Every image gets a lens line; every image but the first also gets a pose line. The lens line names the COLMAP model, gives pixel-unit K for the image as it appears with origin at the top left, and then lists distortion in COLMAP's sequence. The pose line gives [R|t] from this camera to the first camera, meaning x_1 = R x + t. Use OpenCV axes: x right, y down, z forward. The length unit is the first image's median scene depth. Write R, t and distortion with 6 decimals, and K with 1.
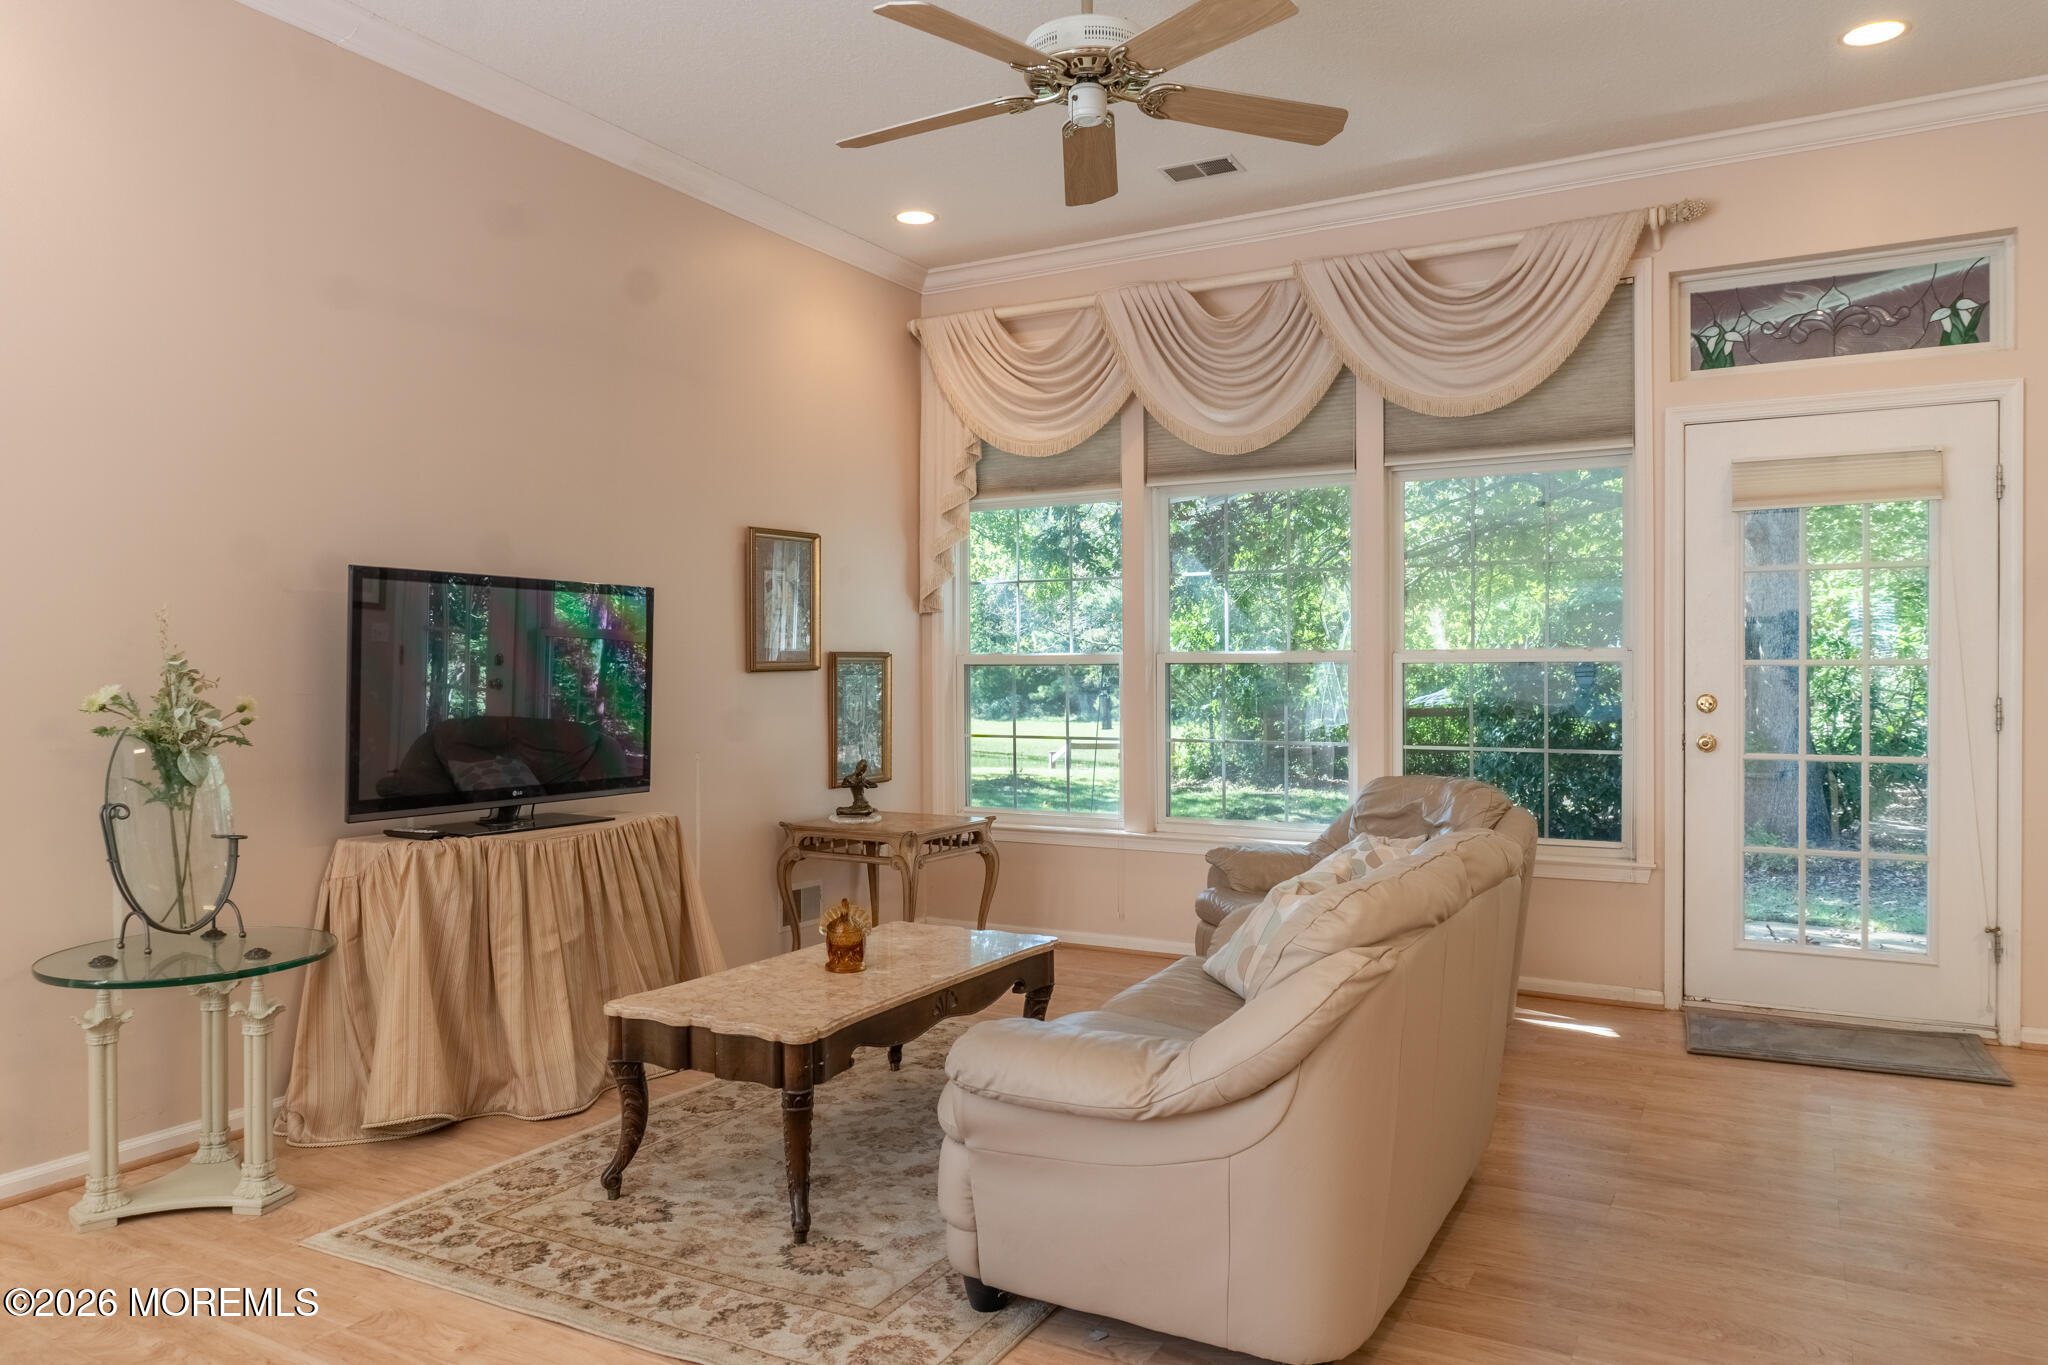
lens RADIAL K [[1376.2, 0, 1024.0], [0, 1376.2, 682.5], [0, 0, 1]] dist [-0.003812, -0.001702]
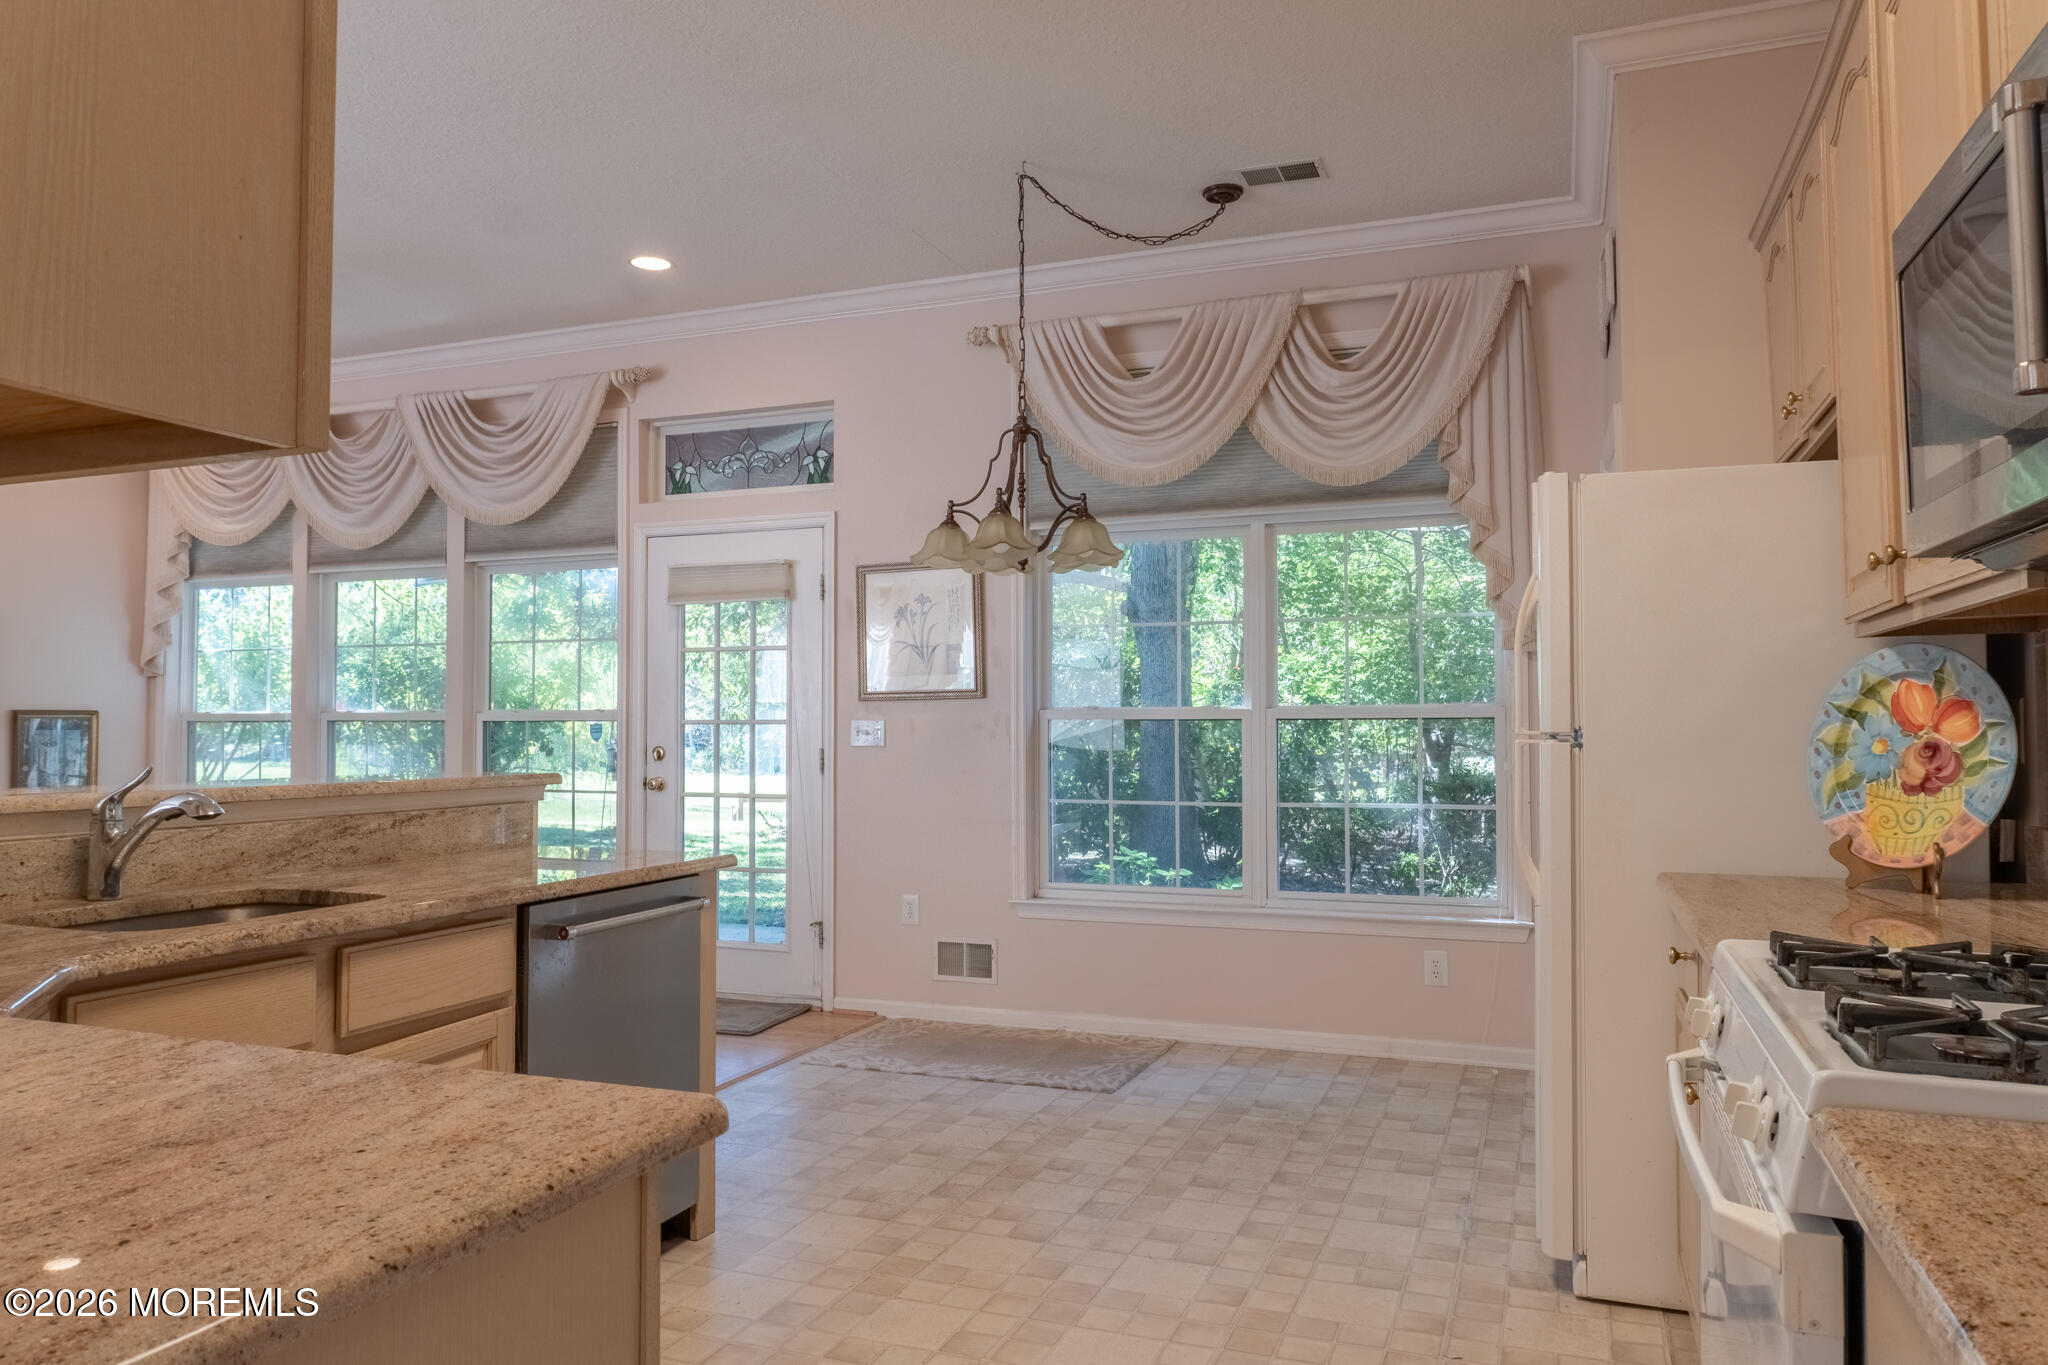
lens RADIAL K [[1404.0, 0, 1013.9], [0, 1404.0, 659.7], [0, 0, 1]] dist [-0.014487, -0.003390]
pose [[0.989847, 0.007170, 0.141959, 0.564438], [0.000881, 0.998398, -0.056576, 0.002198], [-0.142137, 0.056126, 0.988255, -0.306388]]
